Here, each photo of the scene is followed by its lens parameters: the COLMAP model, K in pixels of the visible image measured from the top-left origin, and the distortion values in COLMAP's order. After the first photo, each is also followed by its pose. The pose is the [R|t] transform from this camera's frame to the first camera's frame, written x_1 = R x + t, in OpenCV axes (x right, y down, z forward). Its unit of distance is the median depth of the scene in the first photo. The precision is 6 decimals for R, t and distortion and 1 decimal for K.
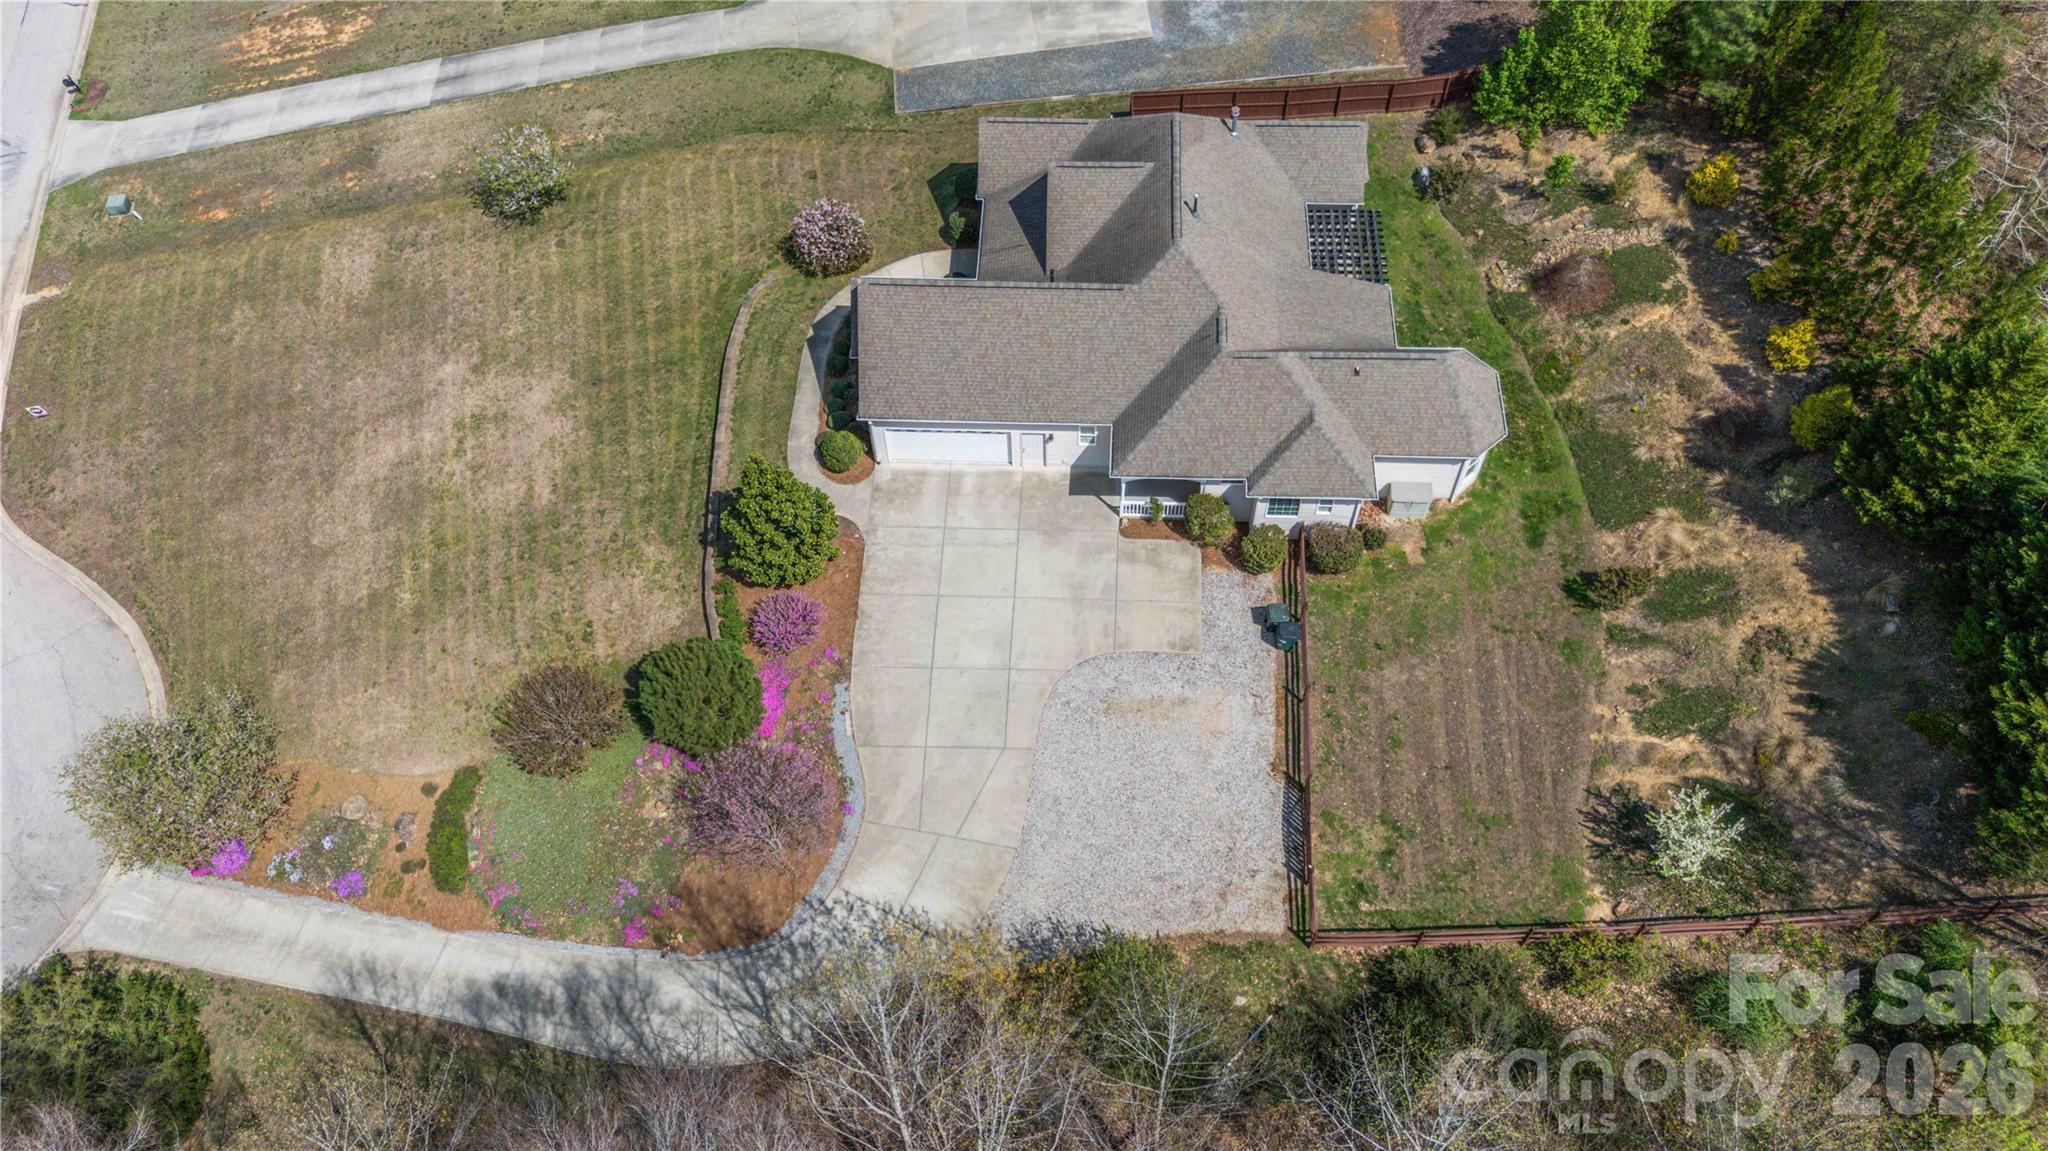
lens RADIAL K [[1510.7, 0, 1027.5], [0, 1510.7, 582.2], [0, 0, 1]] dist [0.073154, -0.075823]
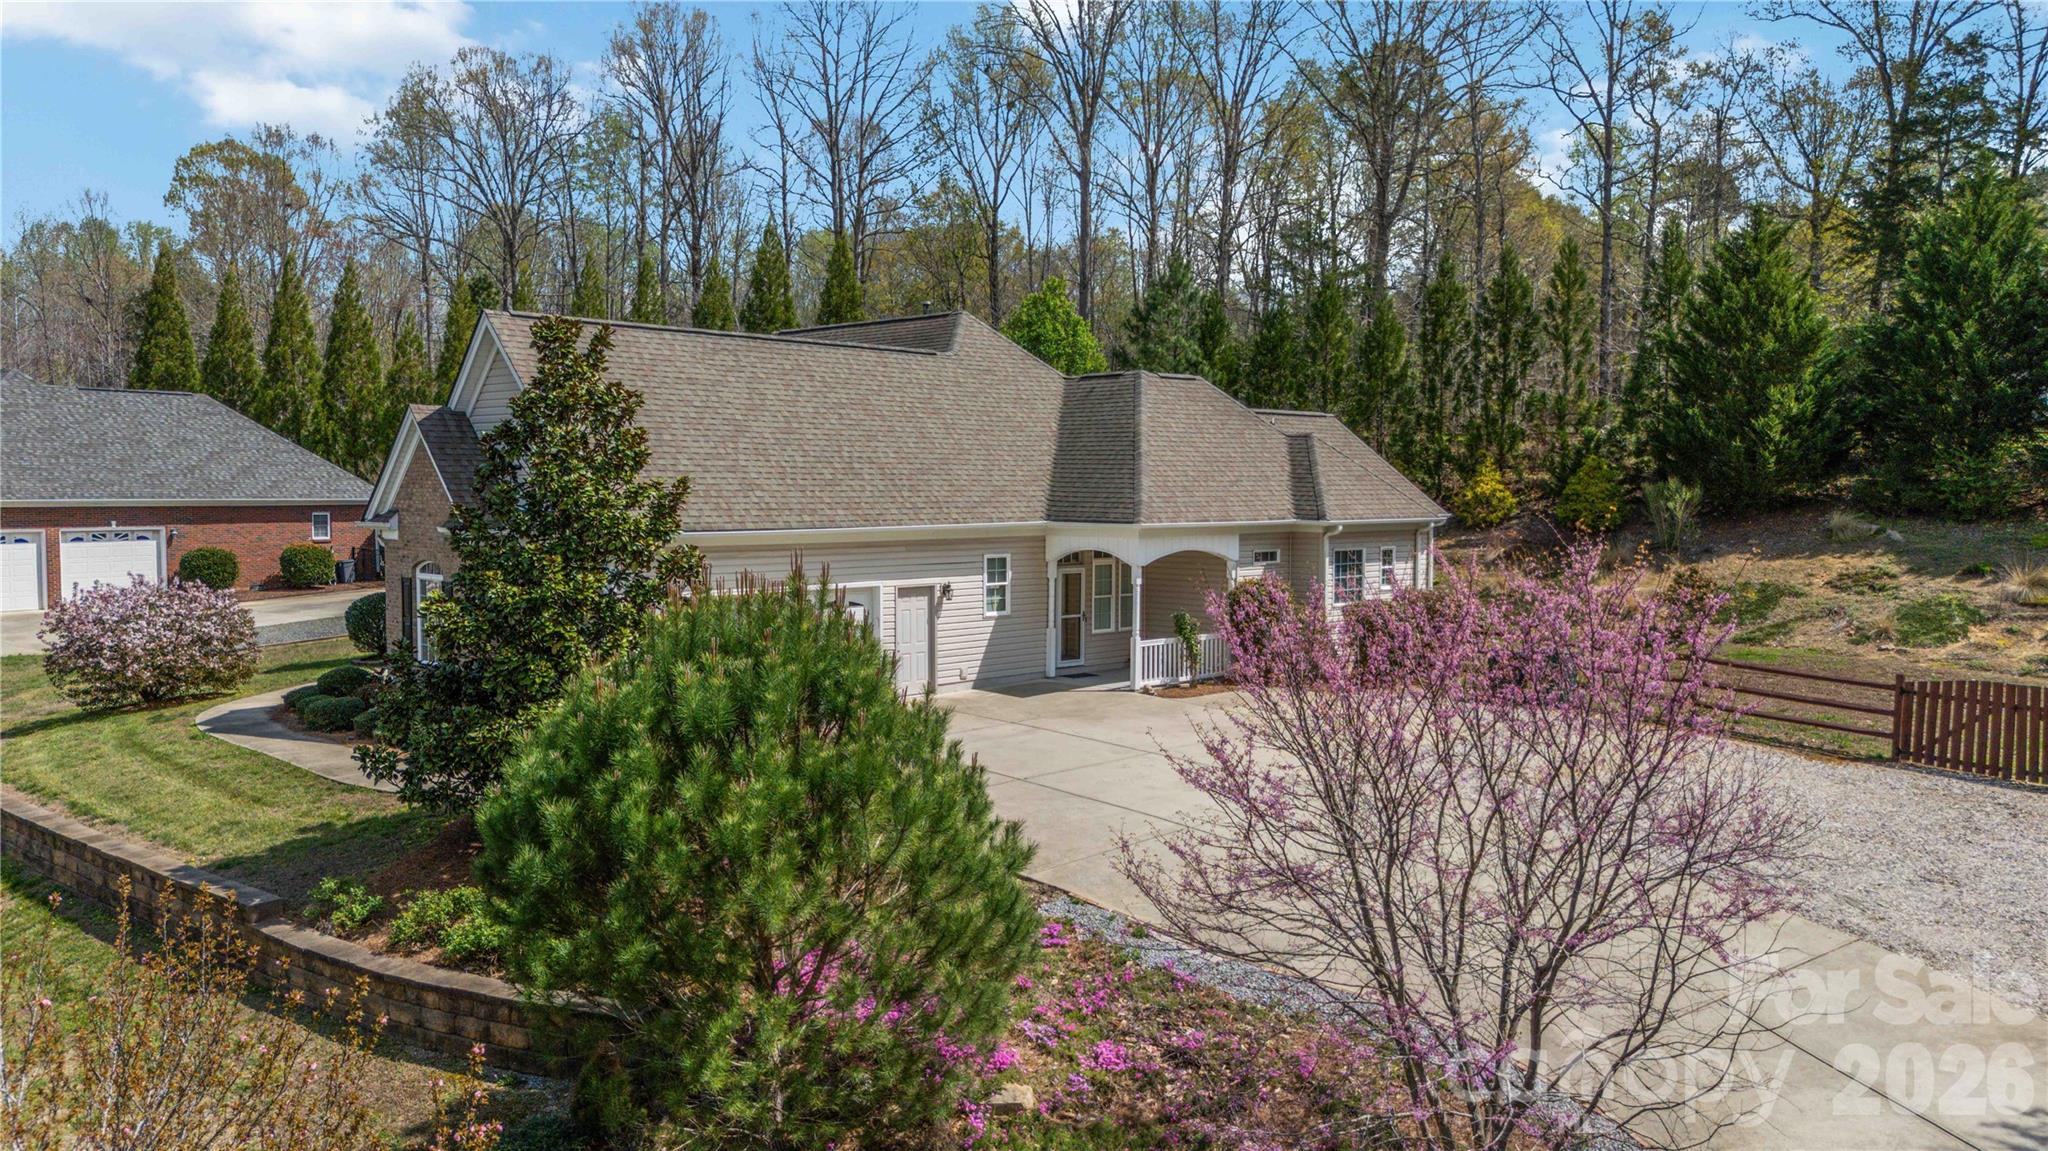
lens RADIAL K [[1510.7, 0, 1024.3], [0, 1510.7, 579.1], [0, 0, 1]] dist [0.073154, -0.075823]
pose [[0.669841, -0.022796, 0.742155, -0.325983], [0.609541, 0.587649, -0.532099, 0.174176], [-0.423997, 0.808795, 0.407526, 0.781828]]
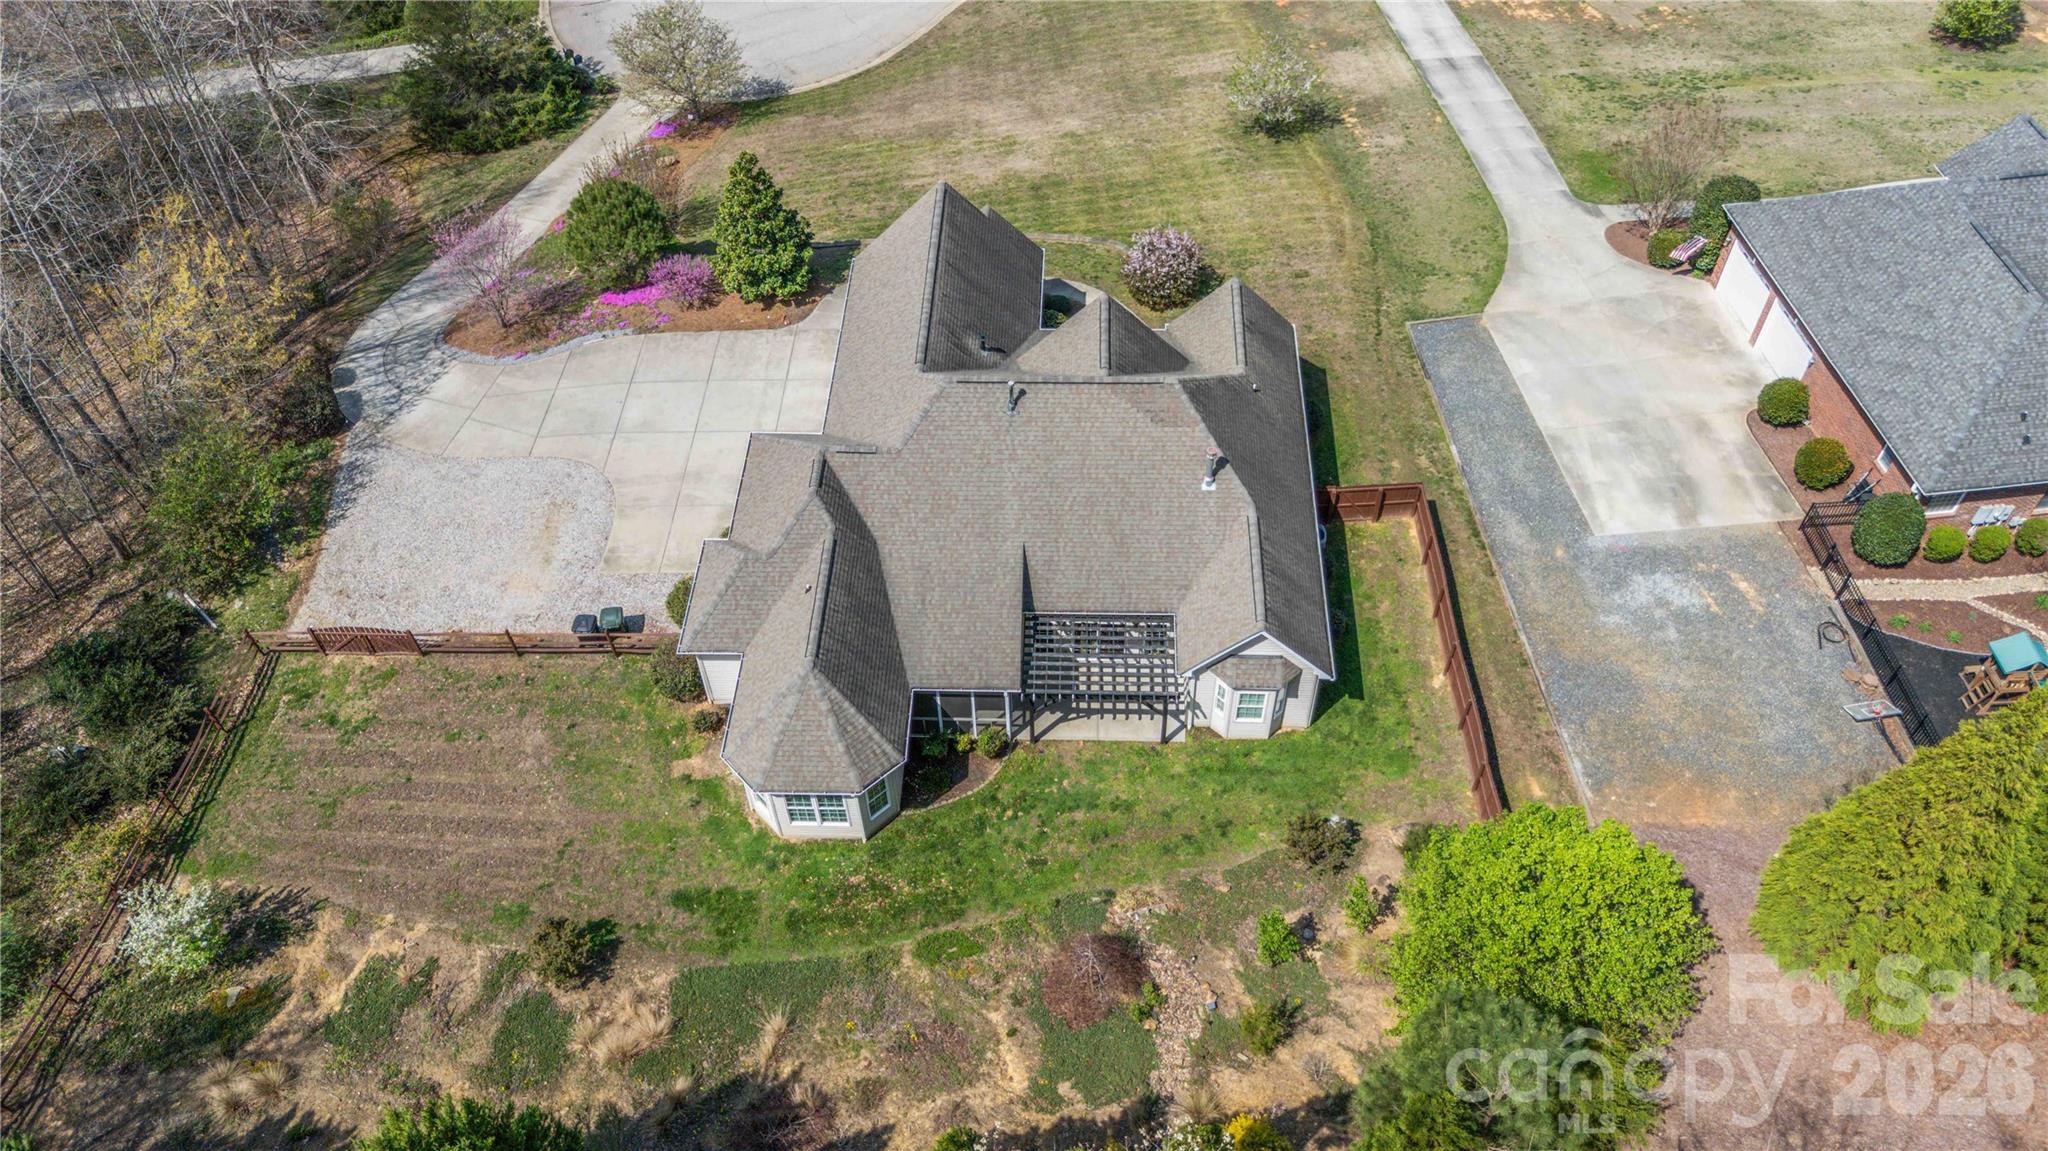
lens RADIAL K [[1510.7, 0, 1027.6], [0, 1510.7, 585.5], [0, 0, 1]] dist [0.073154, -0.075823]
pose [[0.011068, 0.779181, -0.626701, 0.683370], [-0.823247, 0.362844, 0.436587, -0.557169], [0.567575, 0.511097, 0.645475, 0.508812]]
